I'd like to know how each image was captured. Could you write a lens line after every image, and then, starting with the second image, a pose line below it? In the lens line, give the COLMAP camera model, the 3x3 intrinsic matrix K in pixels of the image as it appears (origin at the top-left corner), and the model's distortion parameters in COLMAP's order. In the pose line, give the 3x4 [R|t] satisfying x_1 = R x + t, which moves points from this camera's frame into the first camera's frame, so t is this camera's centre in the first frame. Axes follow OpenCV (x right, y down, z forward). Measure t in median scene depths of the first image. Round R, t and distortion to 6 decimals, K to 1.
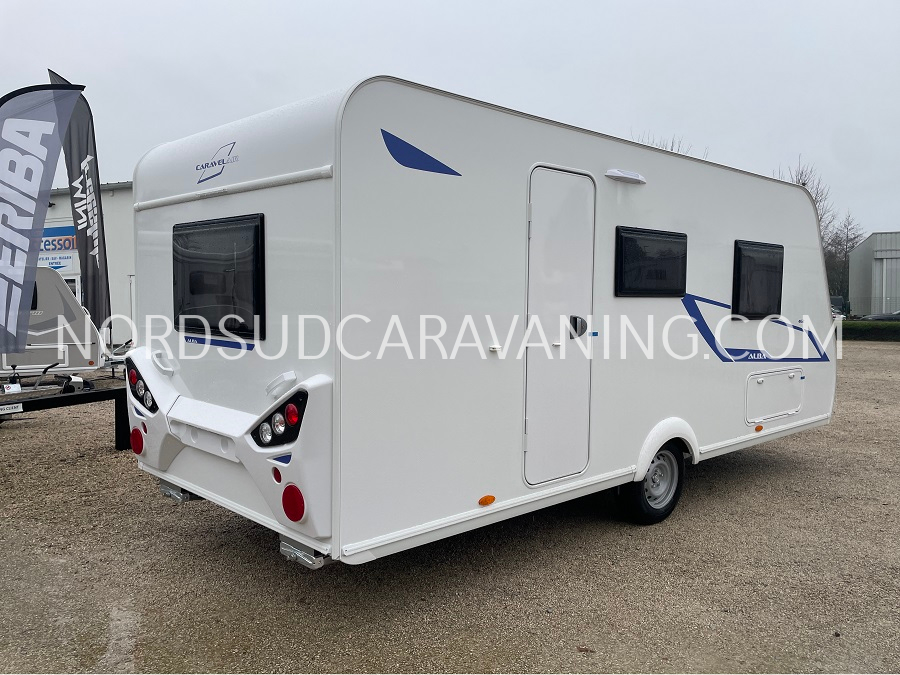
lens RADIAL K [[707.2, 0, 450.0], [0, 707.2, 337.5], [0, 0, 1]] dist [0.044984, -0.004204]
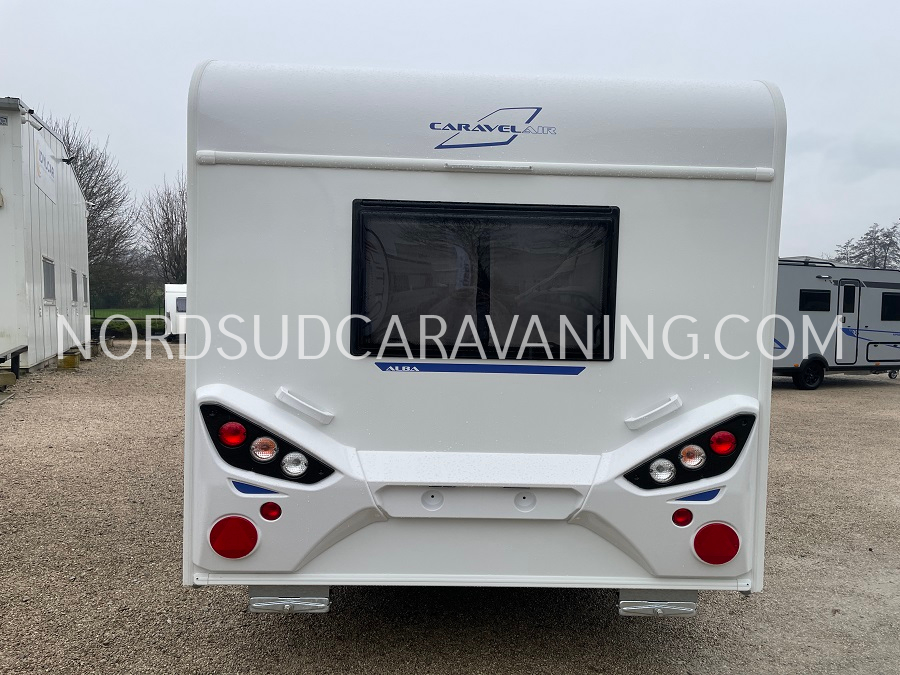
lens RADIAL K [[707.2, 0, 450.0], [0, 707.2, 337.5], [0, 0, 1]] dist [0.044984, -0.004204]
pose [[0.689549, -0.039146, 0.723180, -1.016955], [0.030731, 0.999220, 0.024785, -0.051724], [-0.723586, 0.005134, 0.690215, 0.587298]]
